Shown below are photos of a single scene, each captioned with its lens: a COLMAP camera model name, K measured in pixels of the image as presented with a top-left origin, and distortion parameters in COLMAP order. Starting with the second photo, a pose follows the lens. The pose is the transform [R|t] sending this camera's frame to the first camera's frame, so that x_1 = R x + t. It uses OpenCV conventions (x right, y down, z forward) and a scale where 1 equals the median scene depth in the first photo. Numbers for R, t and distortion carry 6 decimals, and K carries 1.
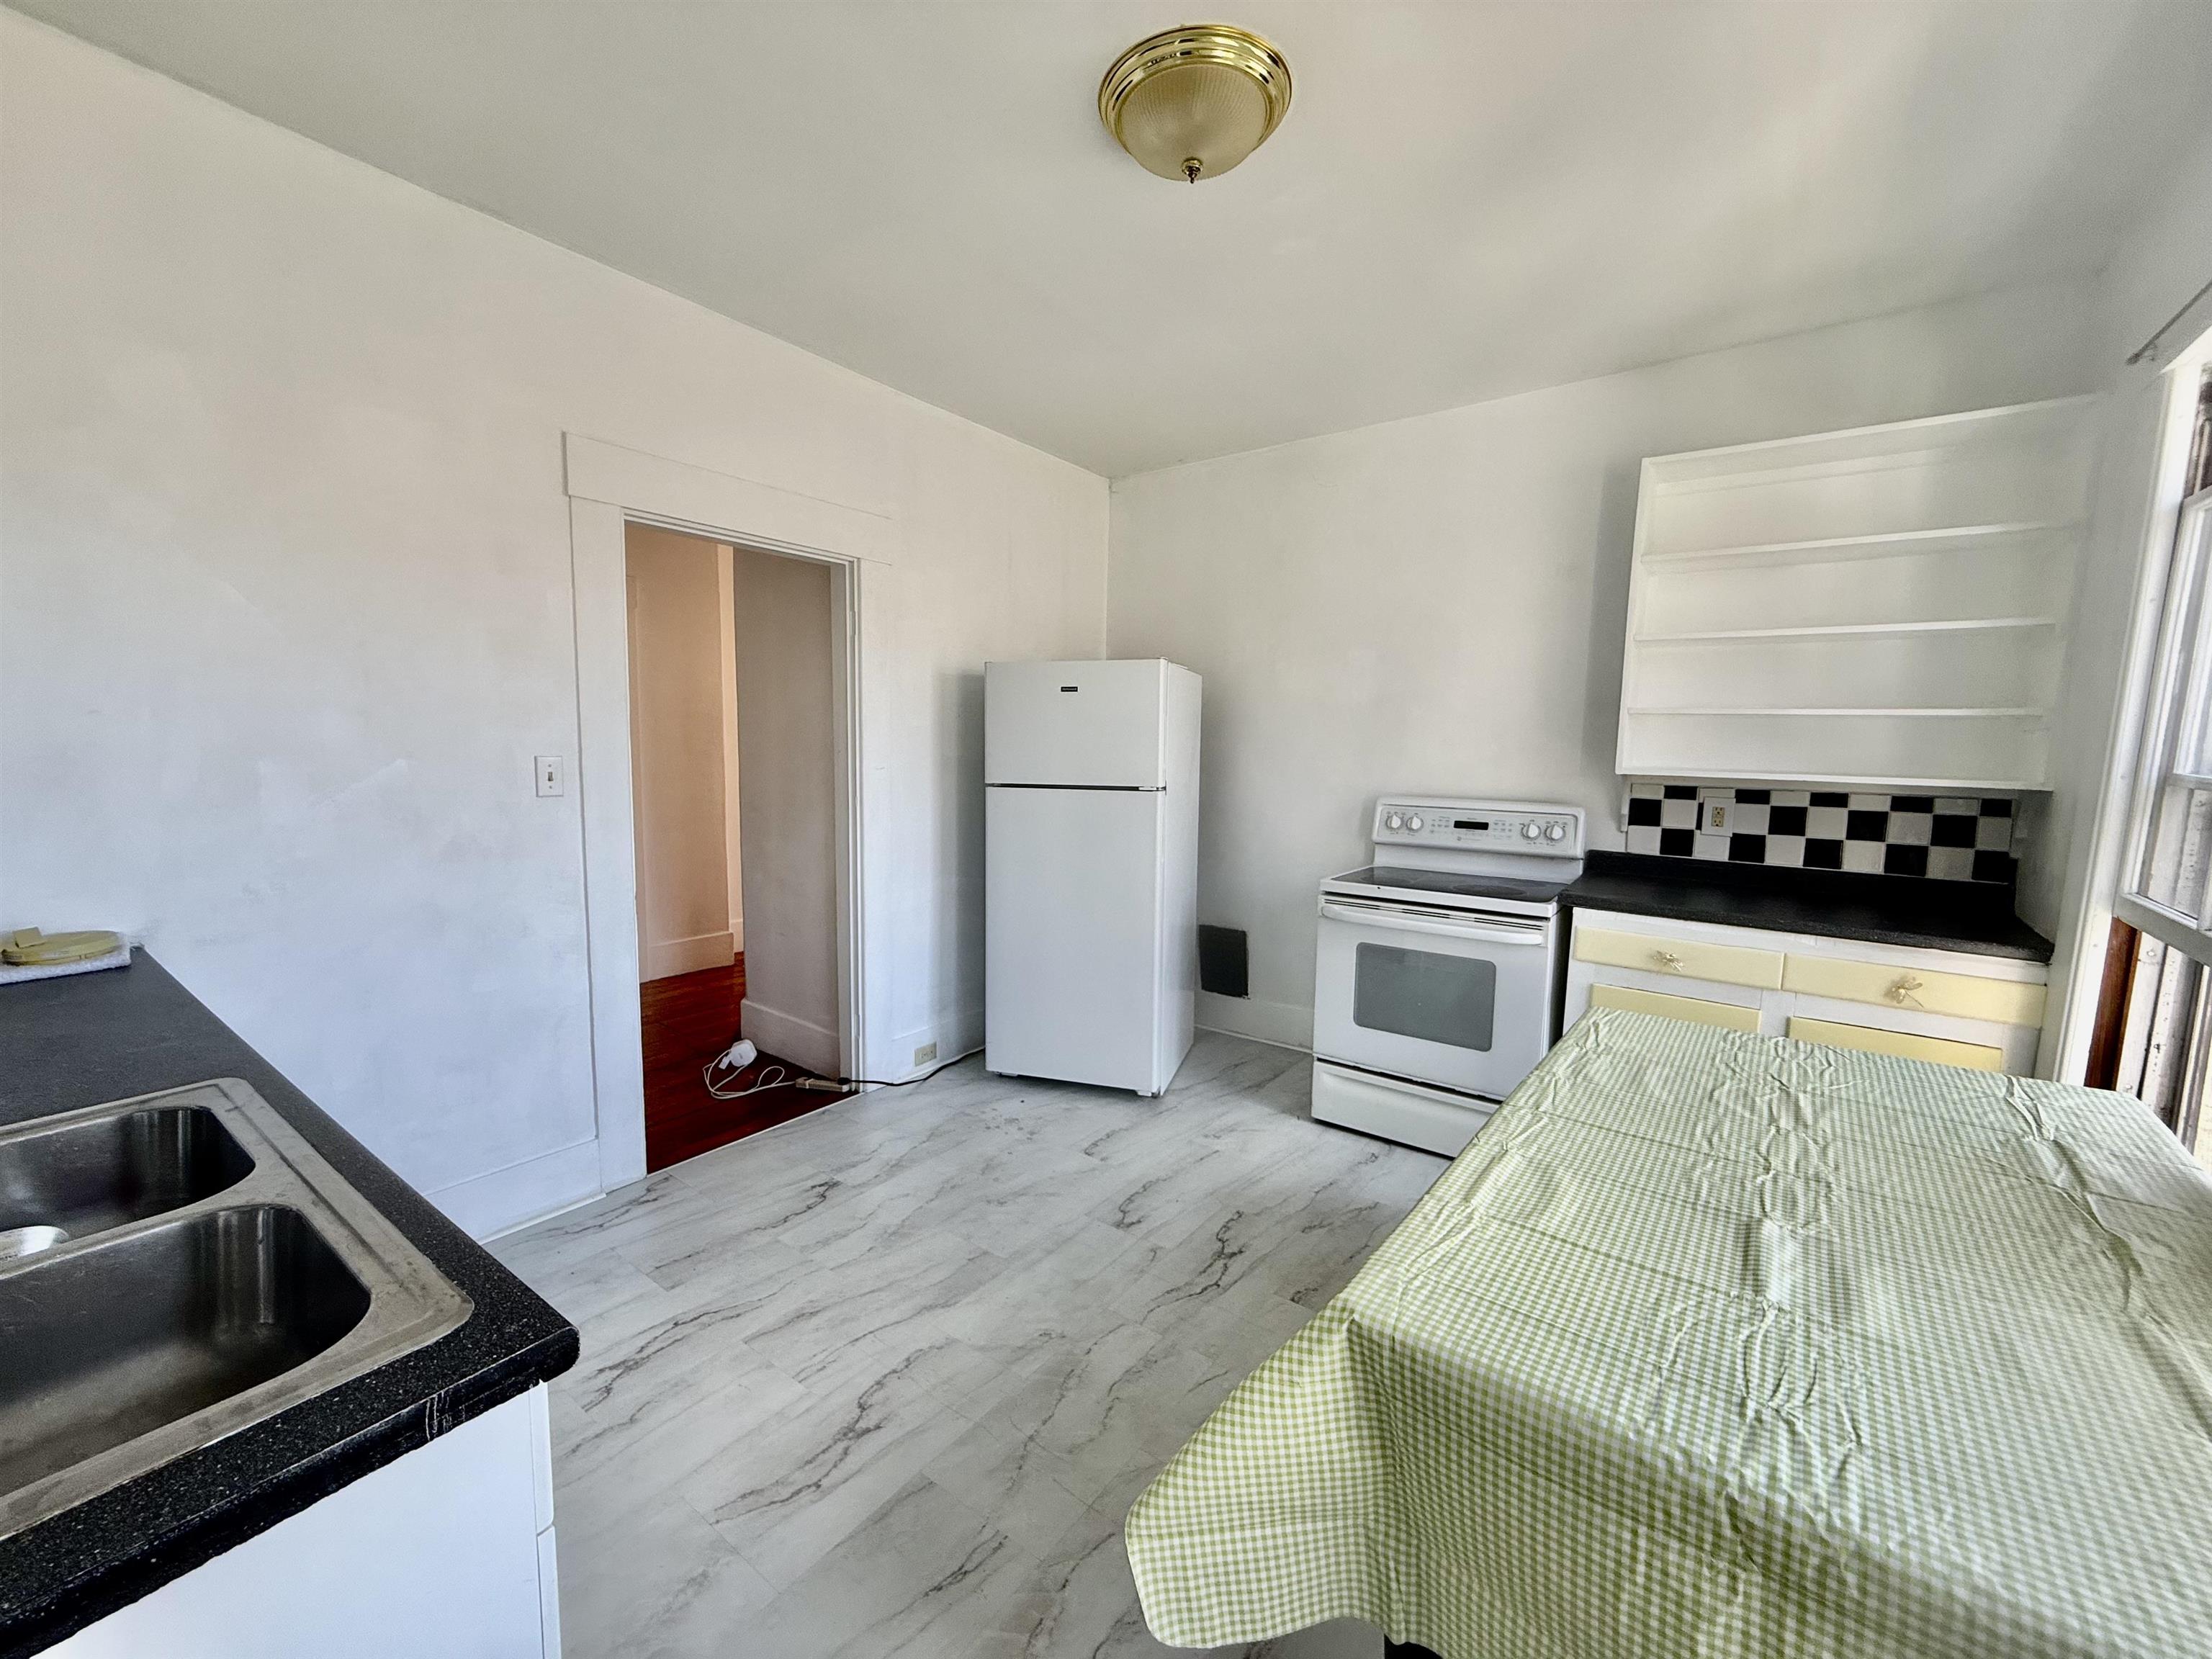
lens RADIAL K [[881.5, 0, 1101.8], [0, 881.5, 829.7], [0, 0, 1]] dist [0.001089, 0.000802]
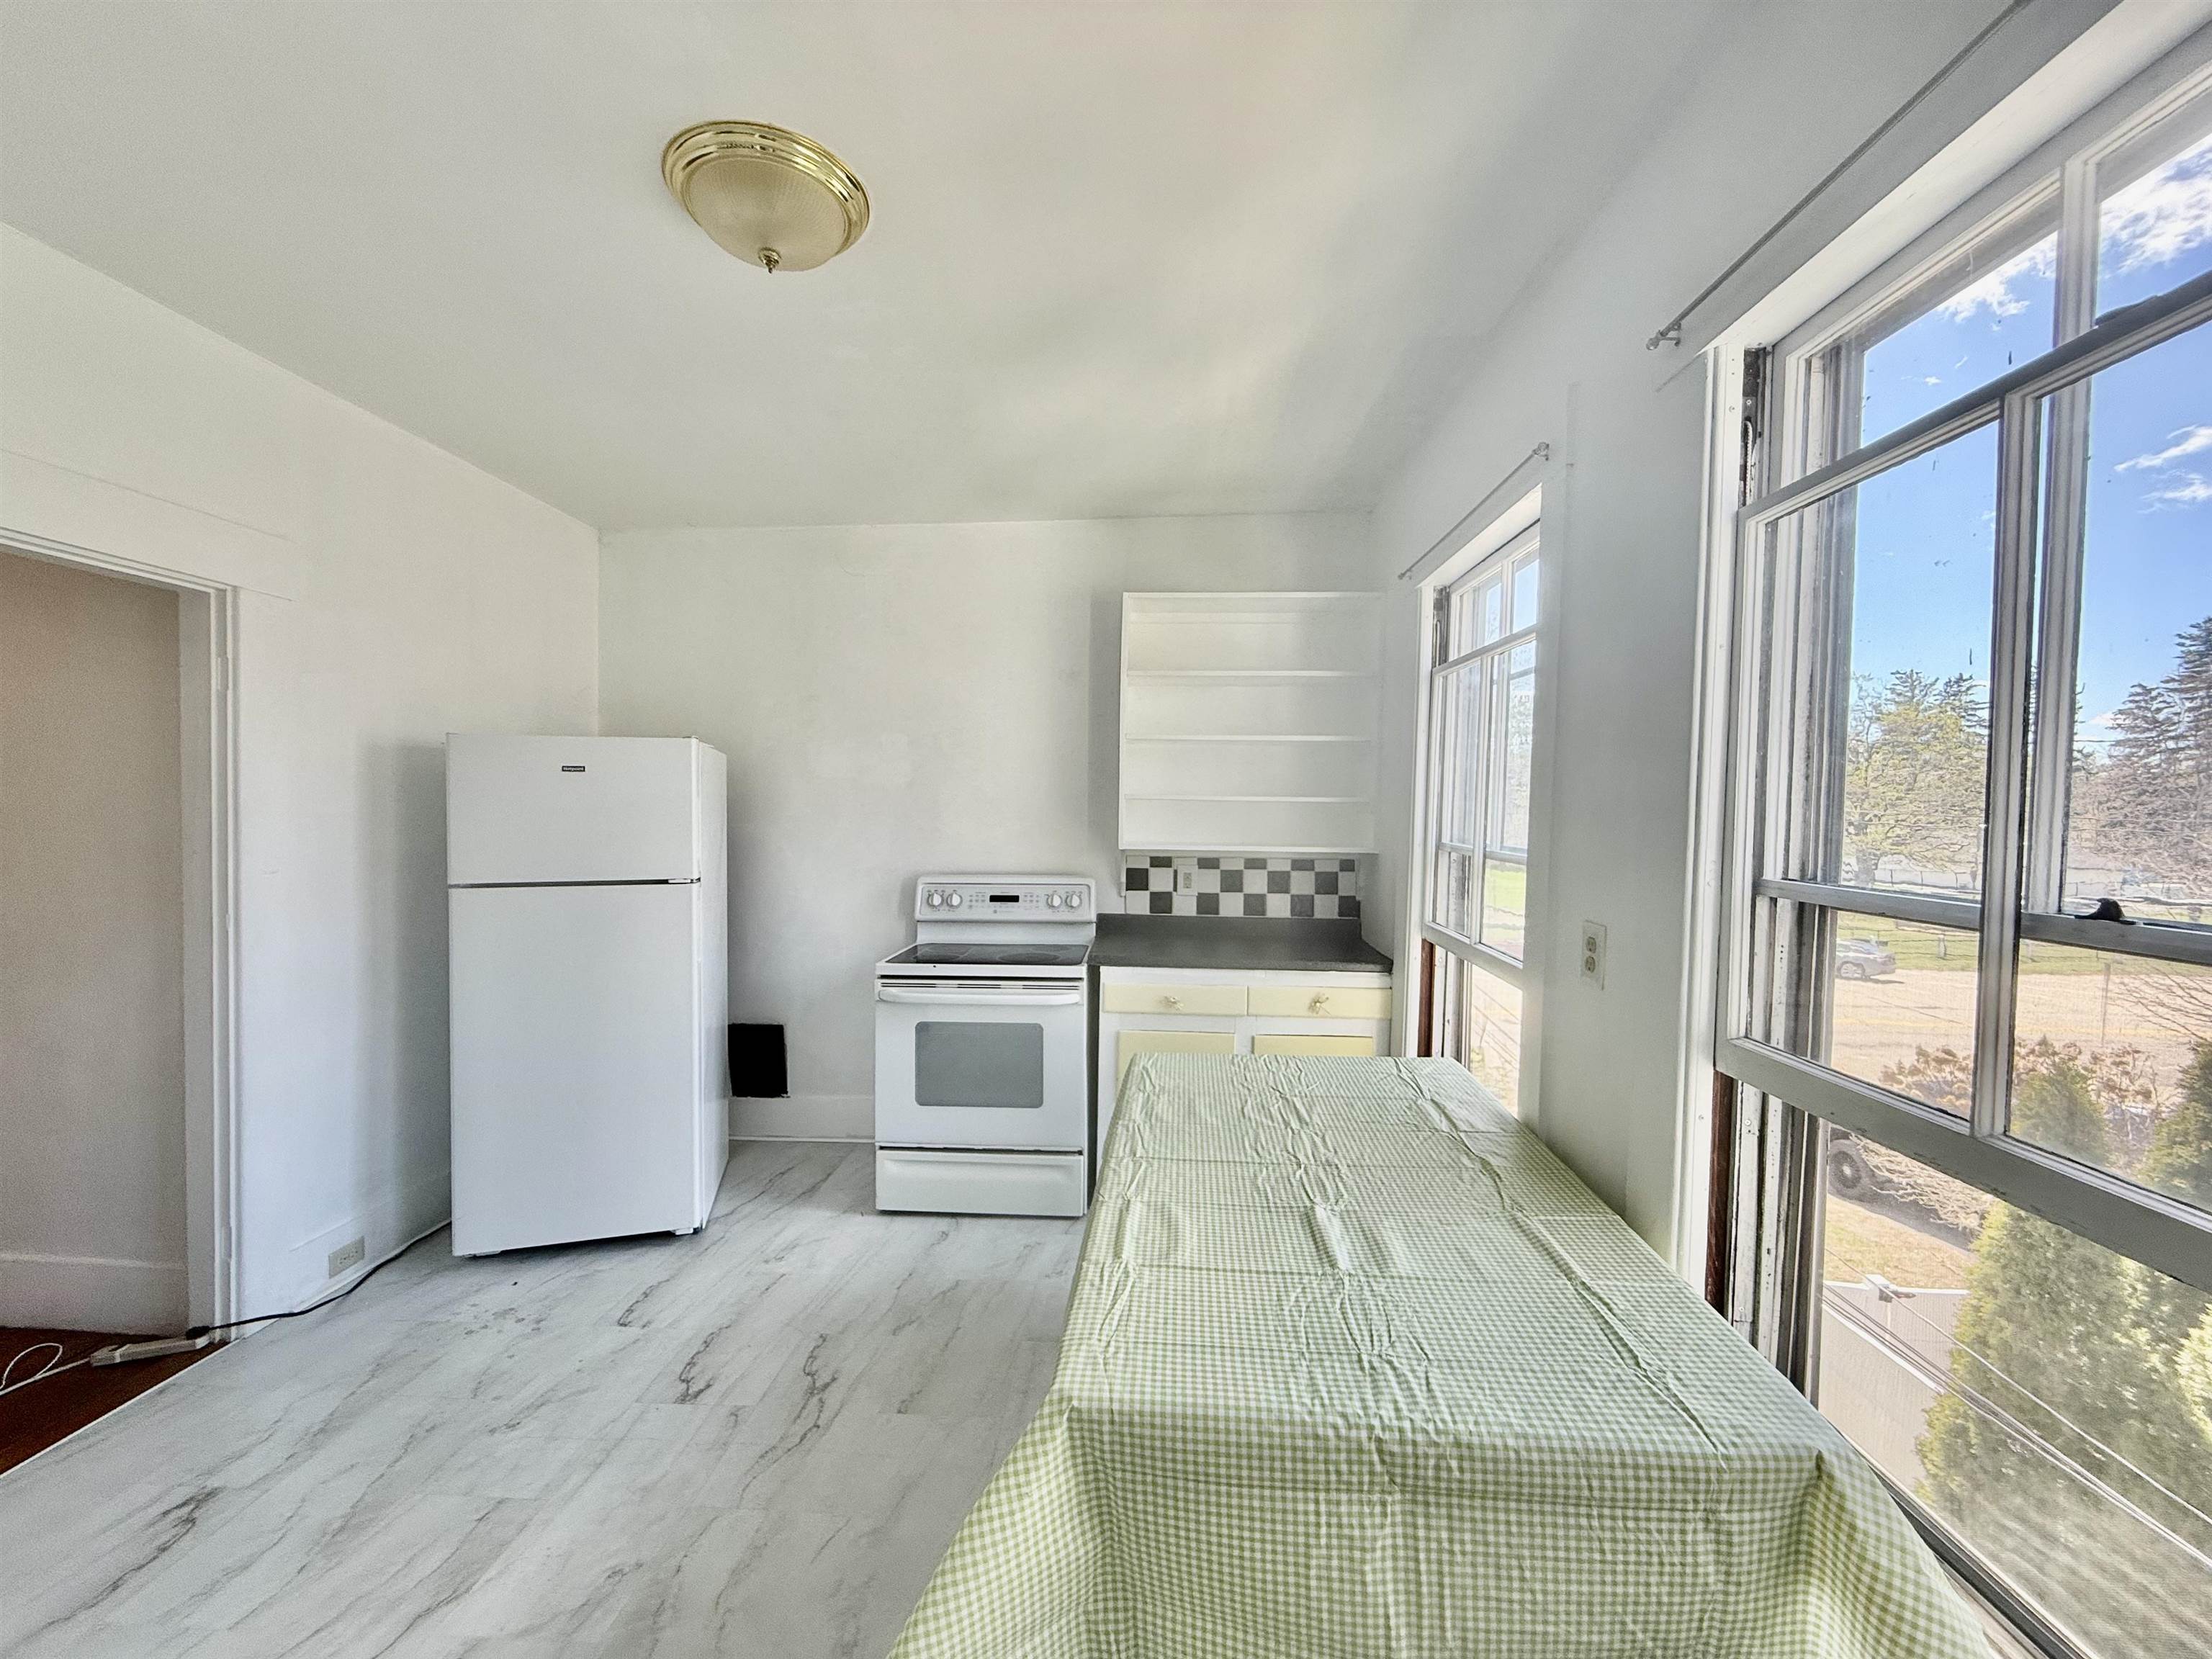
lens RADIAL K [[881.5, 0, 1101.8], [0, 881.5, 829.7], [0, 0, 1]] dist [0.001089, 0.000802]
pose [[0.837811, -0.020497, 0.545576, -0.088228], [0.062980, 0.996252, -0.059287, -0.021662], [-0.542316, 0.084031, 0.835962, 0.020102]]
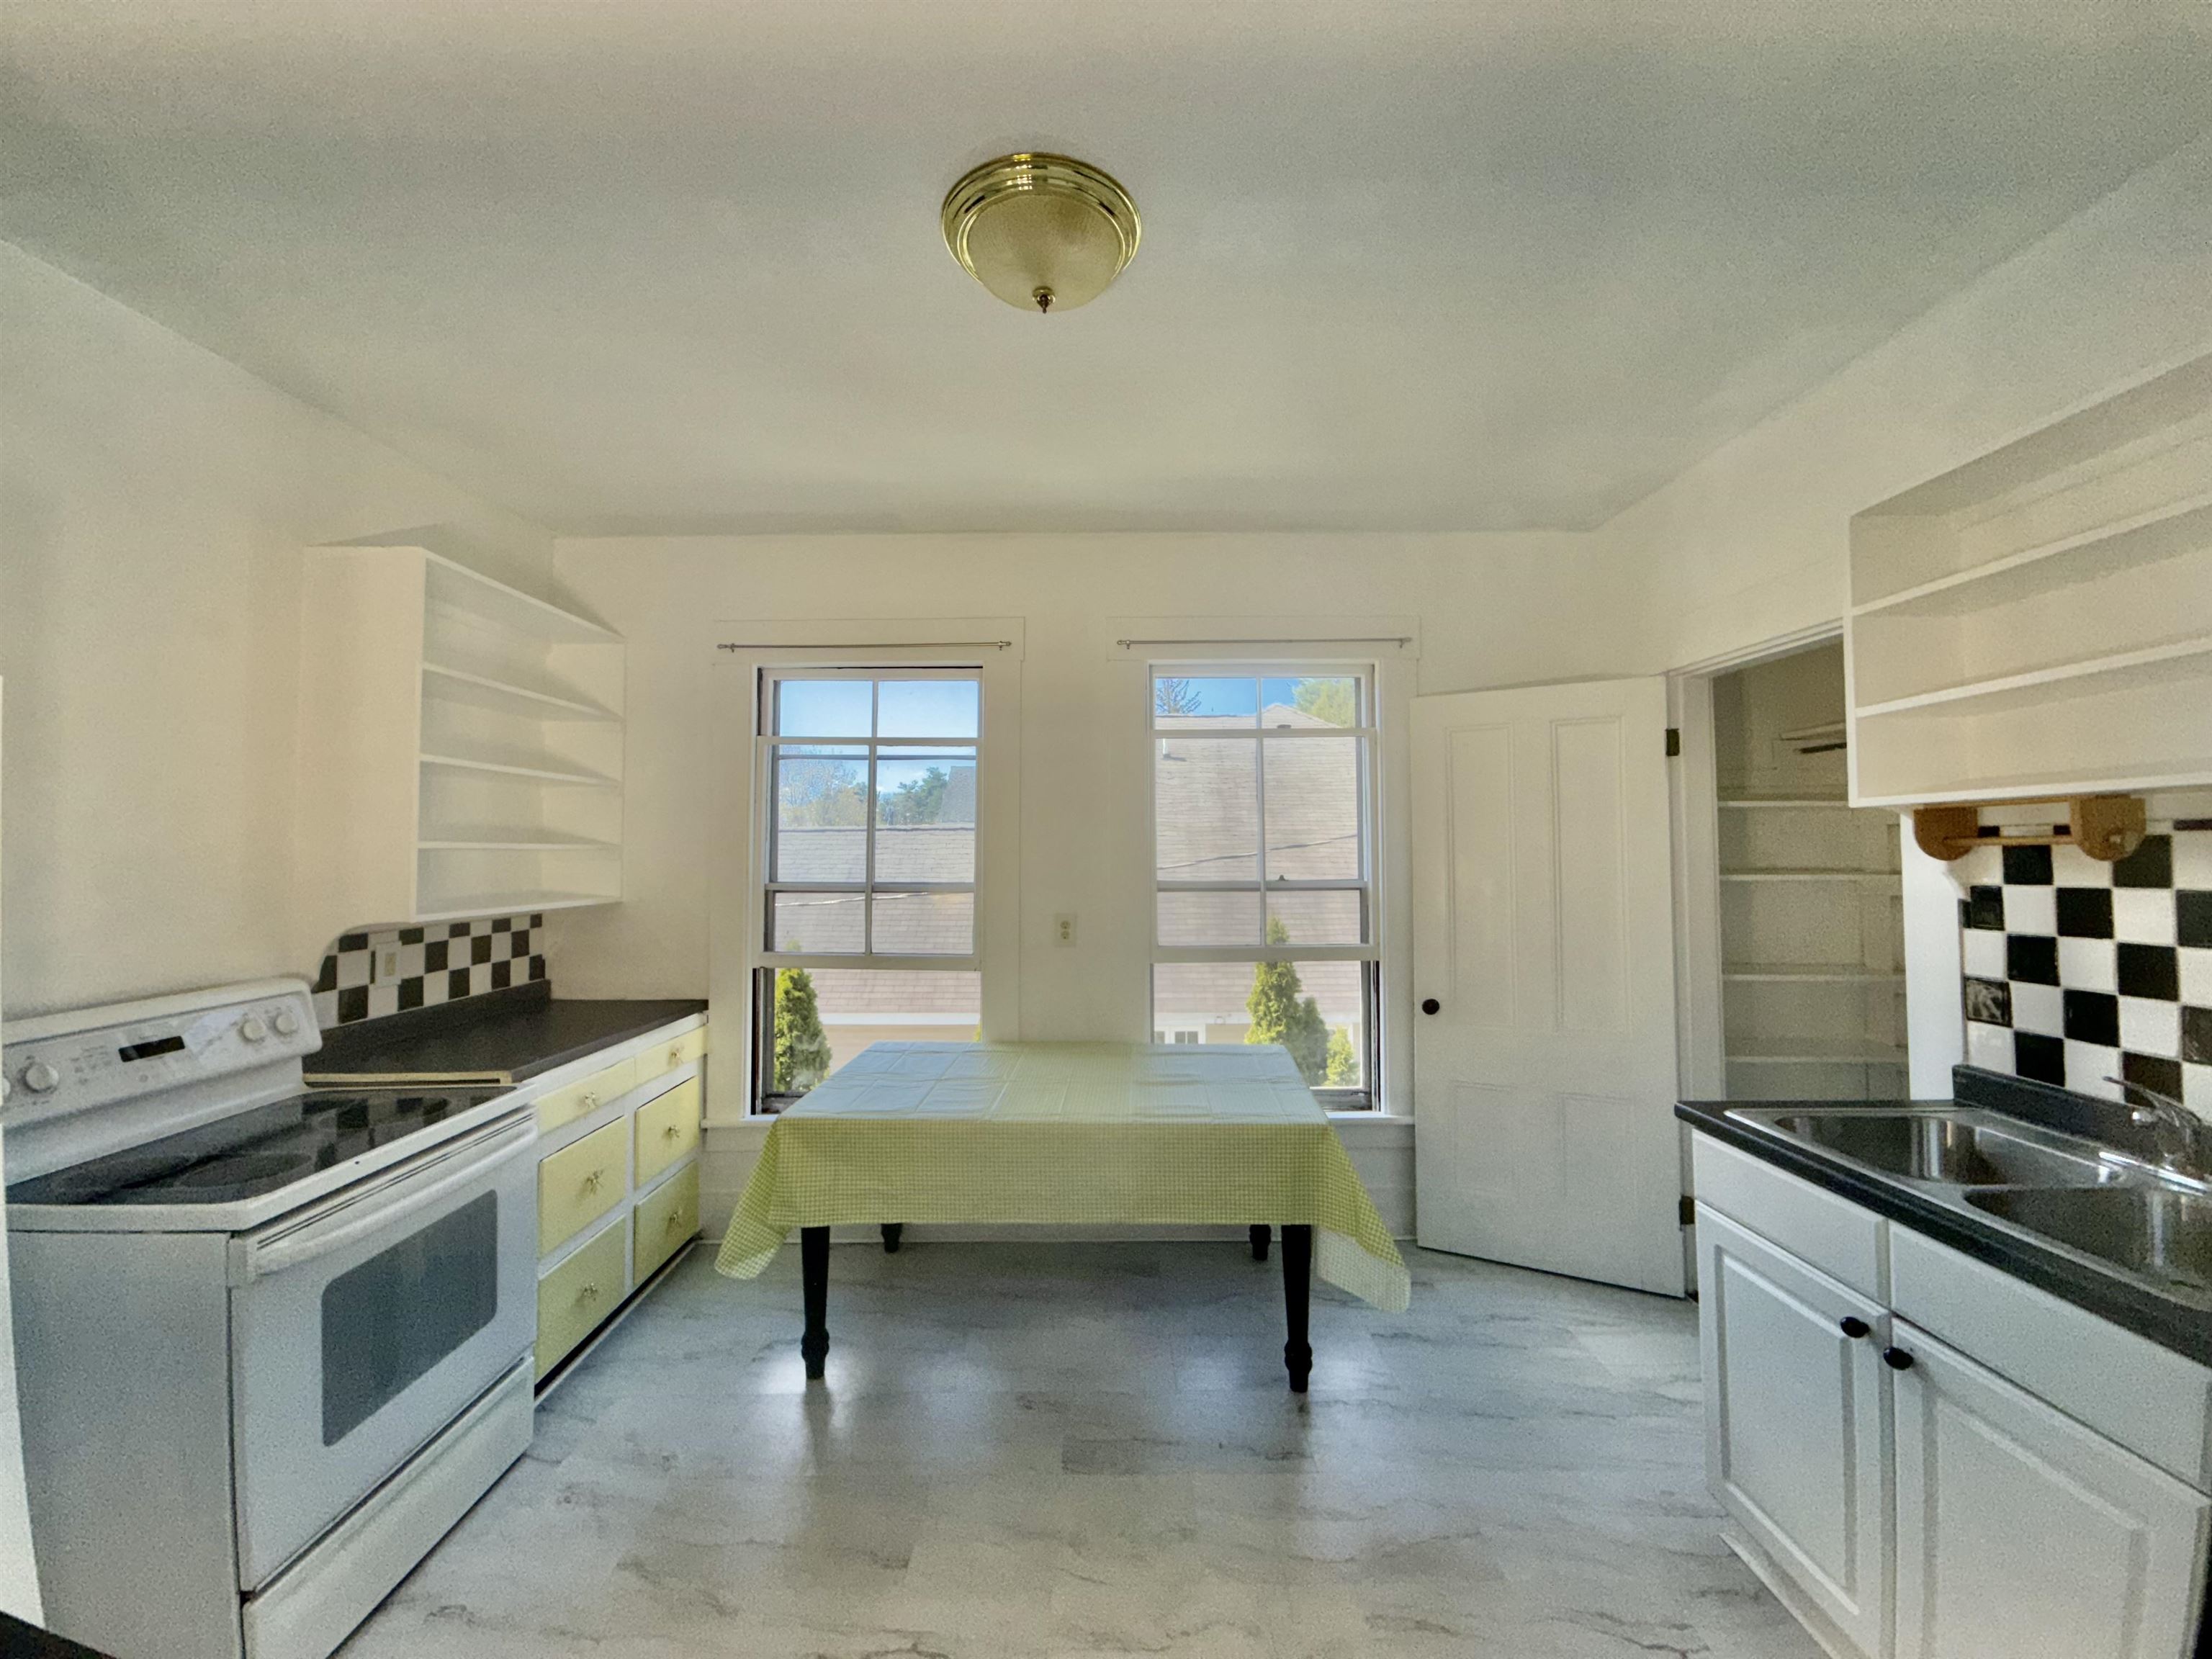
lens RADIAL K [[881.5, 0, 1101.8], [0, 881.5, 829.7], [0, 0, 1]] dist [0.001089, 0.000802]
pose [[-0.588081, 0.006892, 0.808773, -0.453613], [0.087013, 0.994699, 0.054793, -0.144858], [-0.804108, 0.102597, -0.585563, 1.016782]]
